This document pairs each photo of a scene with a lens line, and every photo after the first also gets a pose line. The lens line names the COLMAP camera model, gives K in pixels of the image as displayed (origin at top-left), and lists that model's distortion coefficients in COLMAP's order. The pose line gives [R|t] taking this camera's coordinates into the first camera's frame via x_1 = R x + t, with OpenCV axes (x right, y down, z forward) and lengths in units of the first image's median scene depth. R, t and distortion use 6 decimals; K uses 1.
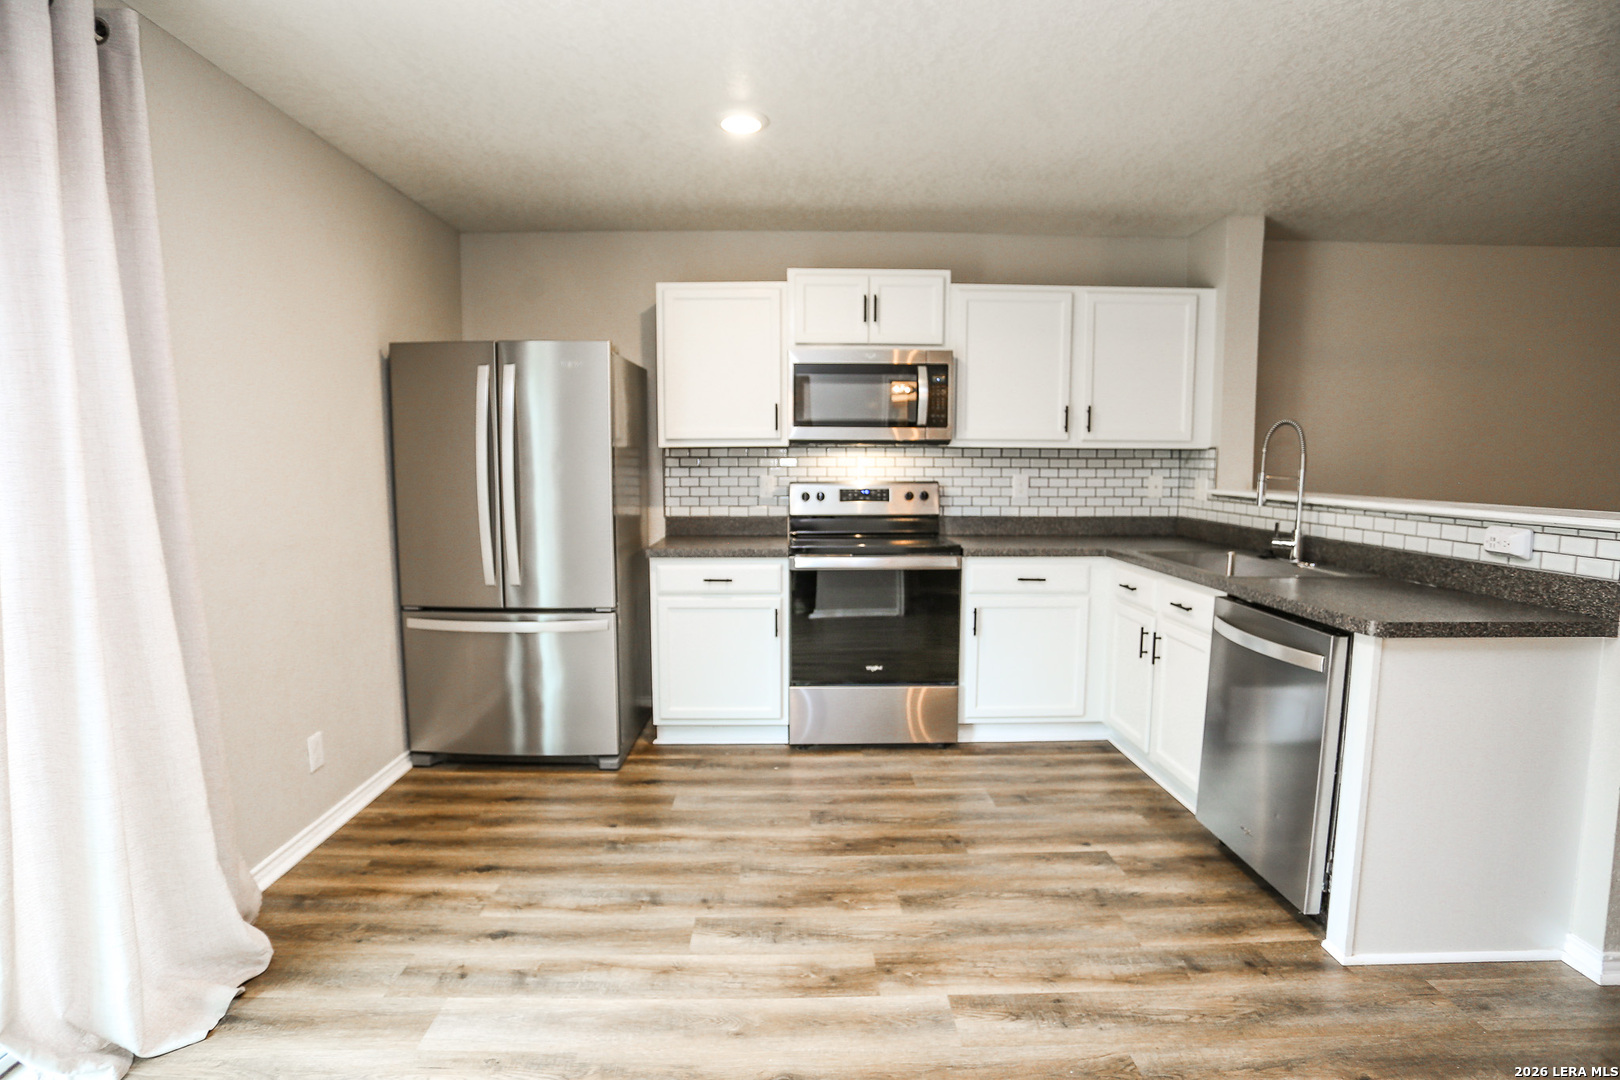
lens RADIAL K [[812.9, 0, 802.8], [0, 812.9, 544.4], [0, 0, 1]] dist [-0.083616, 0.038125]
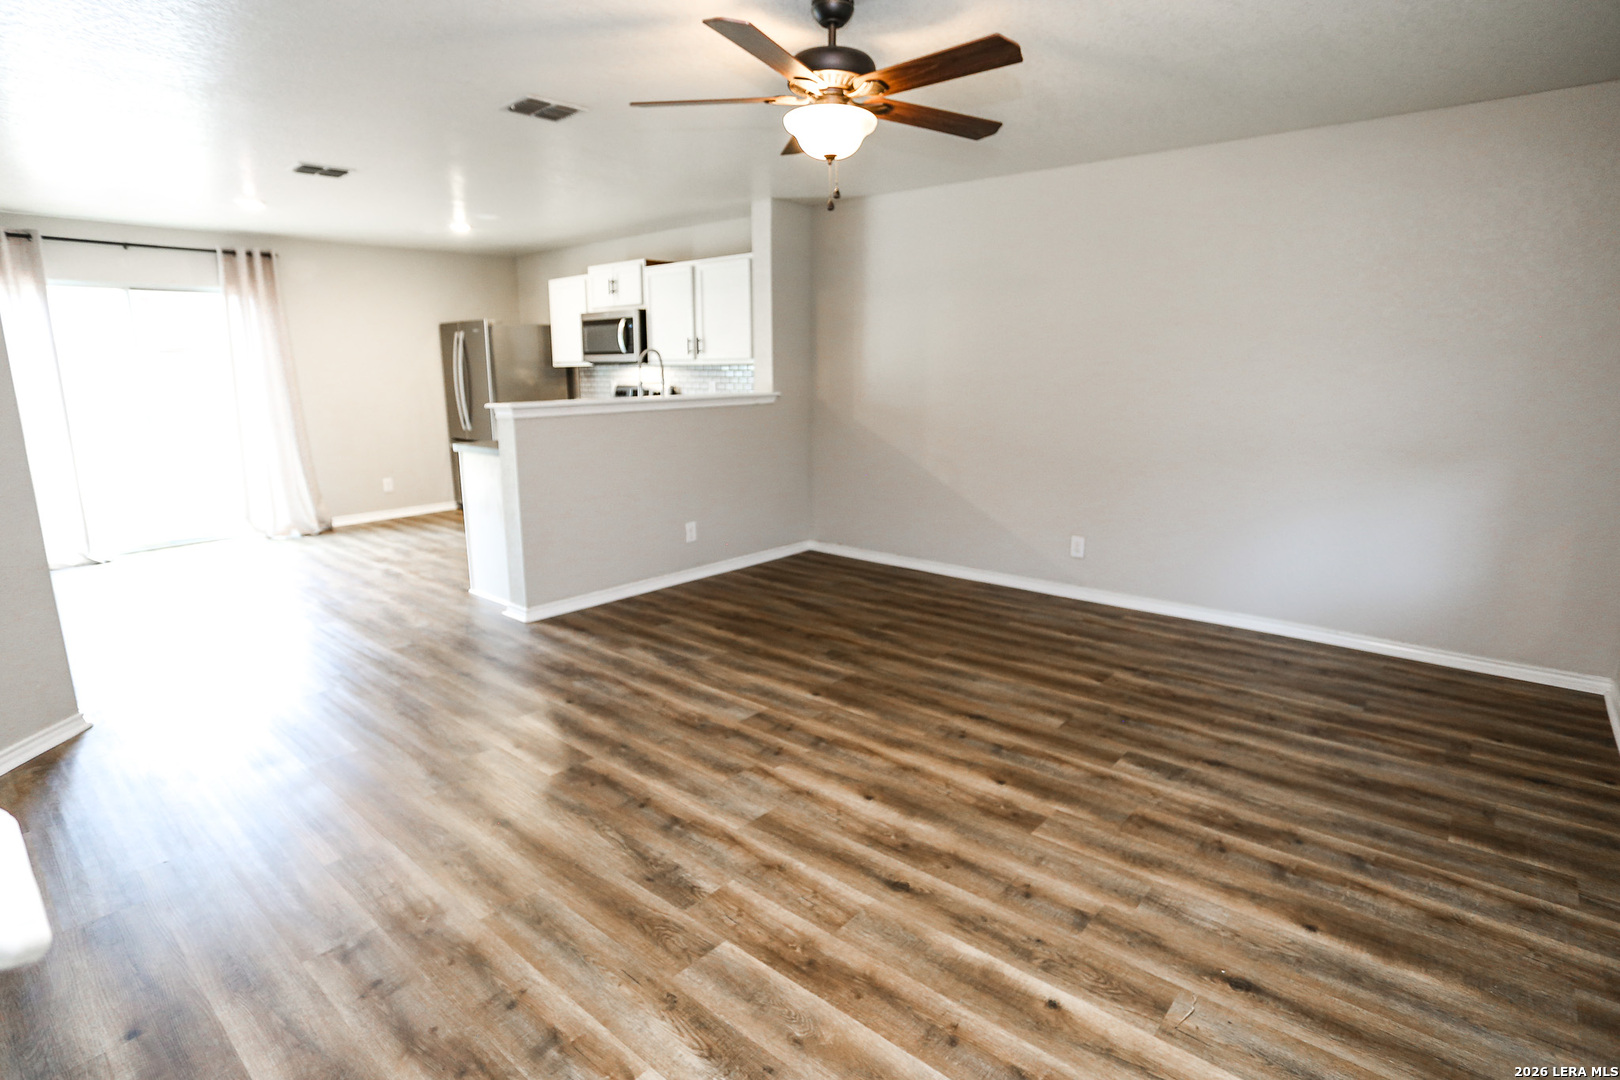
lens RADIAL K [[829.9, 0, 805.1], [0, 829.9, 543.9], [0, 0, 1]] dist [-0.079760, 0.032978]
pose [[0.742379, 0.139901, -0.655211, 1.722038], [-0.071207, 0.988892, 0.130468, 0.001188], [0.666185, -0.050201, 0.744095, -0.088807]]
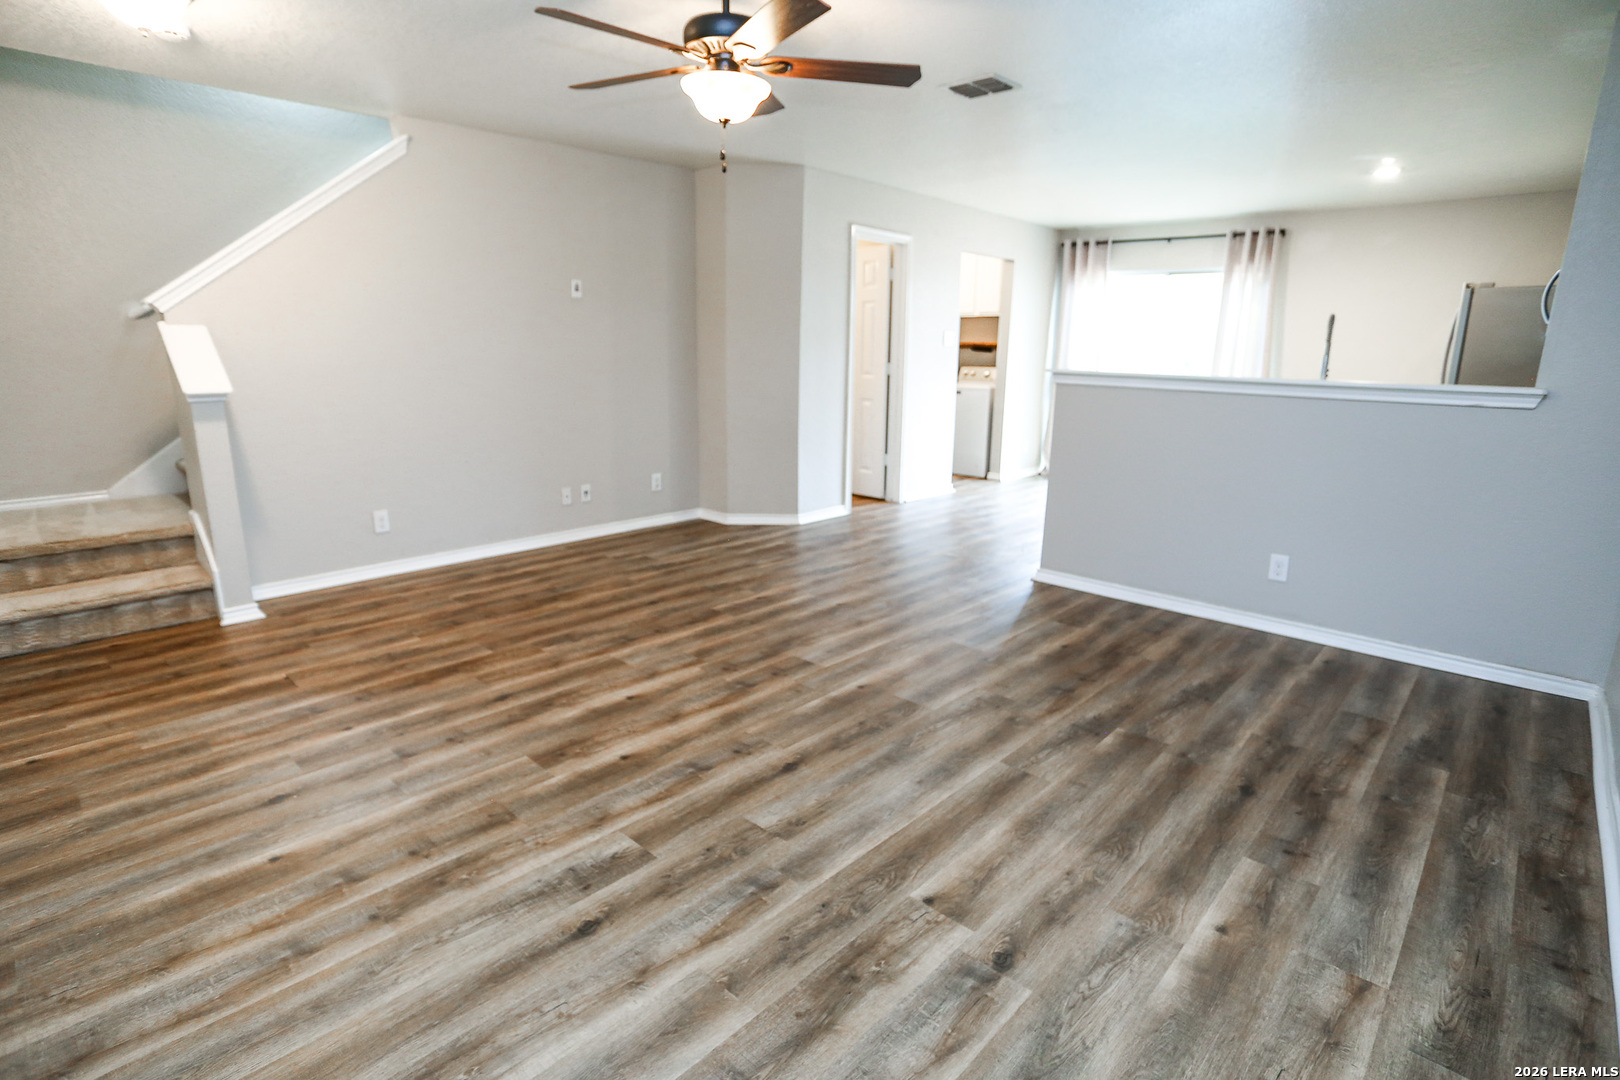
lens RADIAL K [[829.9, 0, 805.1], [0, 829.9, 543.9], [0, 0, 1]] dist [-0.079760, 0.032978]
pose [[-0.704408, 0.161576, -0.691160, 1.748306], [-0.087301, 0.946630, 0.310273, -0.111150], [0.704406, 0.278898, -0.652709, 1.113264]]
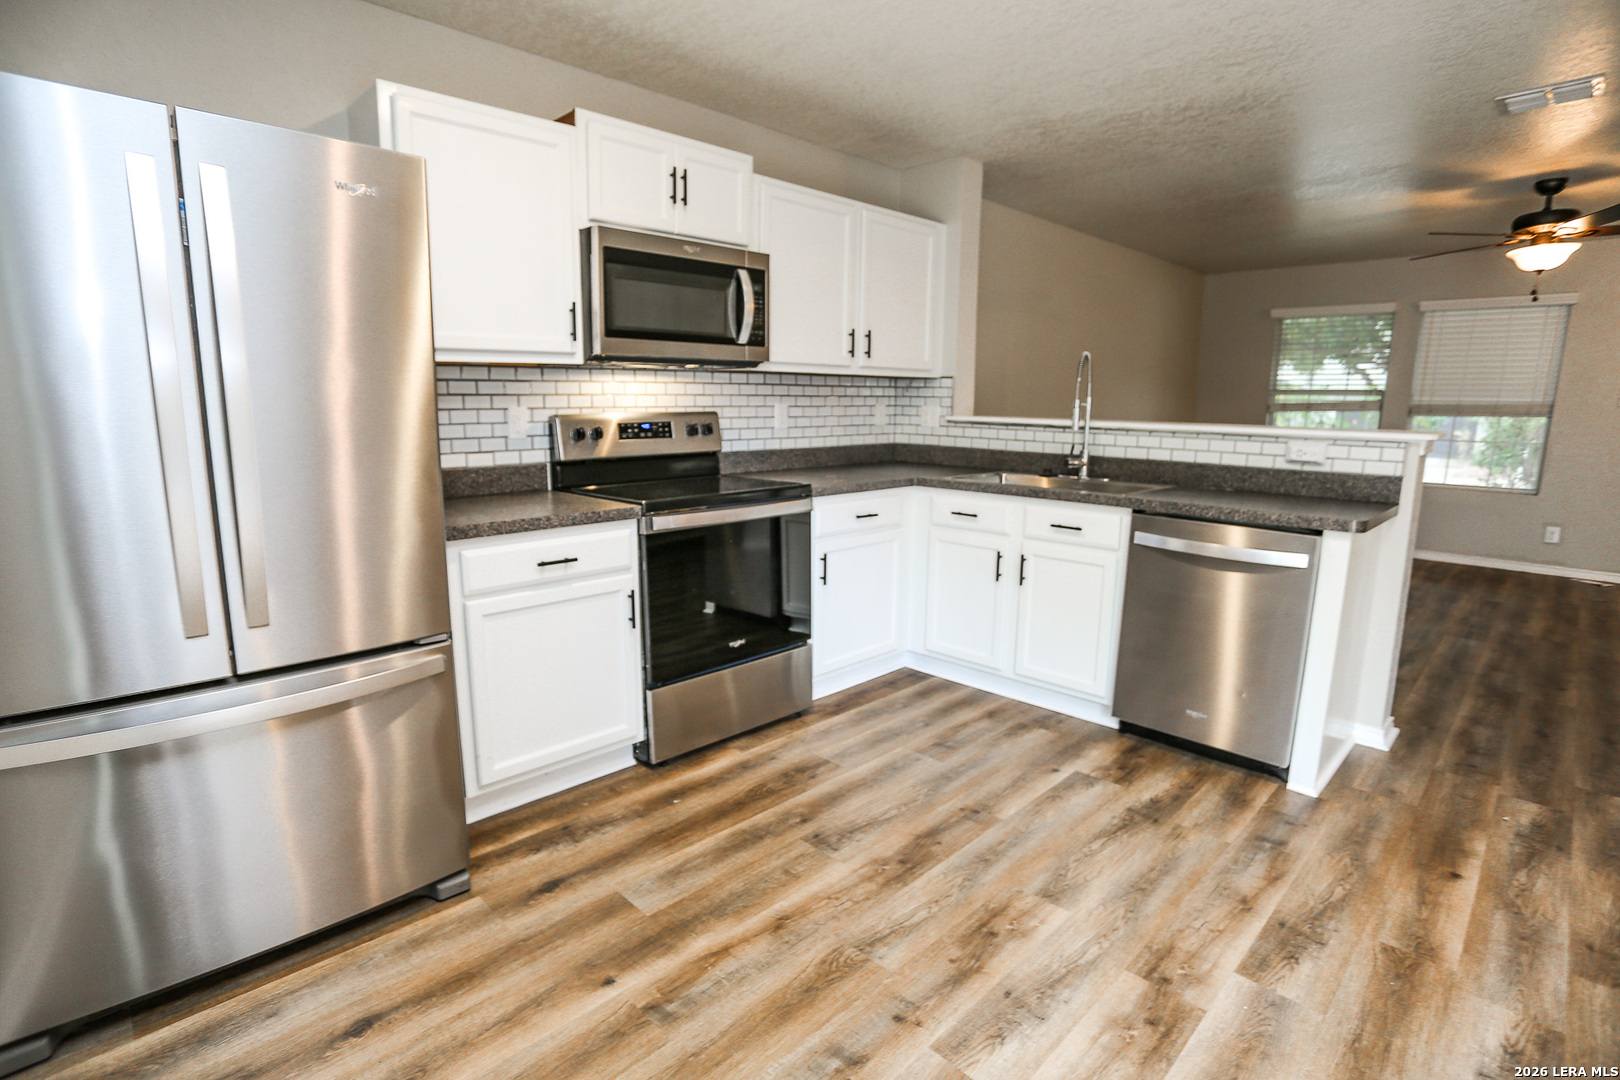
lens RADIAL K [[788.9, 0, 798.3], [0, 788.9, 540.4], [0, 0, 1]] dist [-0.078115, 0.034543]
pose [[0.729608, -0.117632, 0.673672, -0.388864], [0.063632, 0.992499, 0.104388, -0.028446], [-0.680898, -0.033296, 0.731621, 0.385832]]
